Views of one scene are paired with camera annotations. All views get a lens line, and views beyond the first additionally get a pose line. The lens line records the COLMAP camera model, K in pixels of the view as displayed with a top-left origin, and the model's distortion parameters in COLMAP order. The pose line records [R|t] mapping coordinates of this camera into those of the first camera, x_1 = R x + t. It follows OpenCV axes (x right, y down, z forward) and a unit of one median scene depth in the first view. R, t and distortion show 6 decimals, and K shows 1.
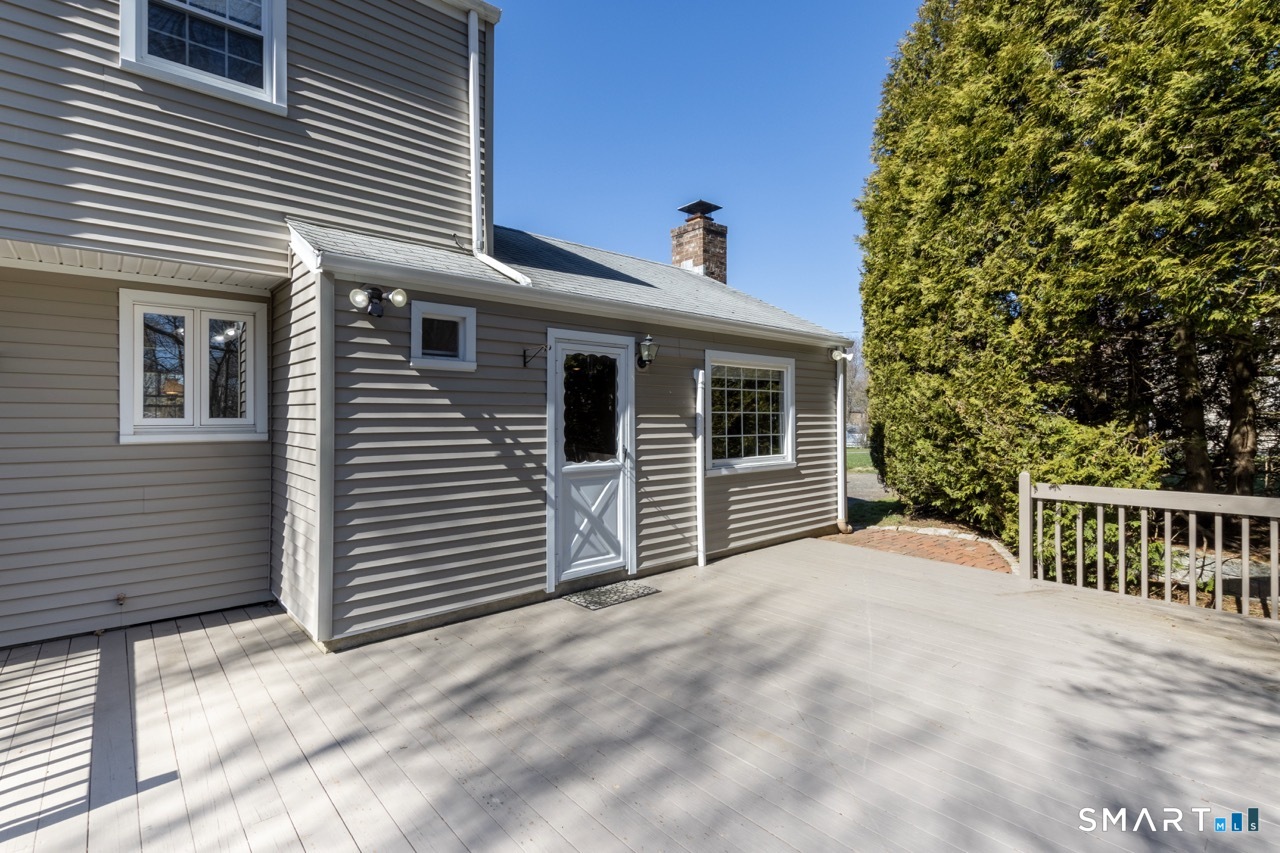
lens RADIAL K [[602.0, 0, 640.0], [0, 602.0, 426.5], [0, 0, 1]] dist [-0.002977, -0.000448]
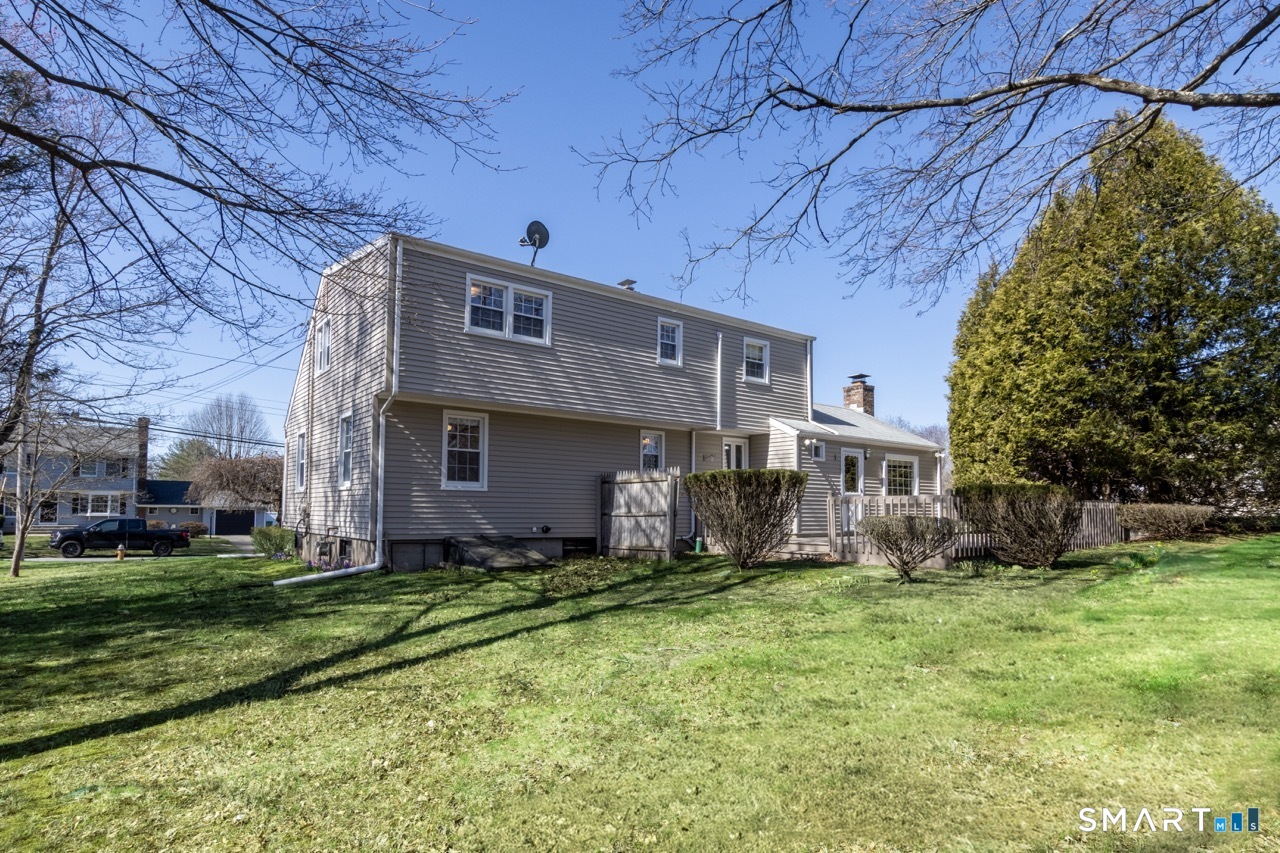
lens RADIAL K [[663.3, 0, 641.3], [0, 663.3, 477.0], [0, 0, 1]] dist [0.023935, 0.000146]
pose [[0.996499, 0.006882, -0.083320, -0.773048], [-0.012476, 0.997688, -0.066808, 0.197625], [0.082667, 0.067614, 0.994281, -2.133903]]
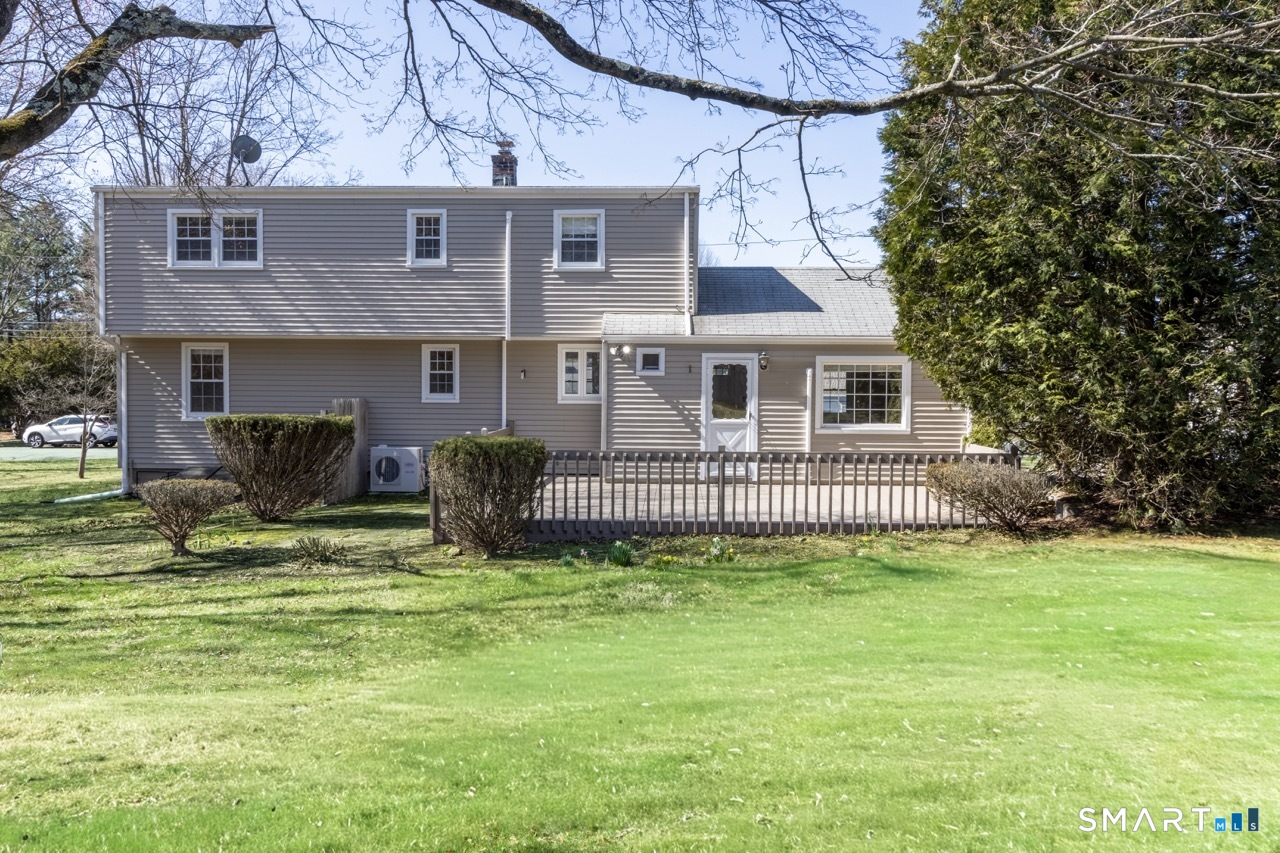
lens RADIAL K [[1026.4, 0, 640.0], [0, 1026.4, 426.5], [0, 0, 1]] dist [0.003072, 0.002439]
pose [[0.735482, 0.037812, -0.676488, 1.838570], [-0.019075, 0.999201, 0.035112, -0.027358], [0.677275, -0.012920, 0.735616, -1.541026]]
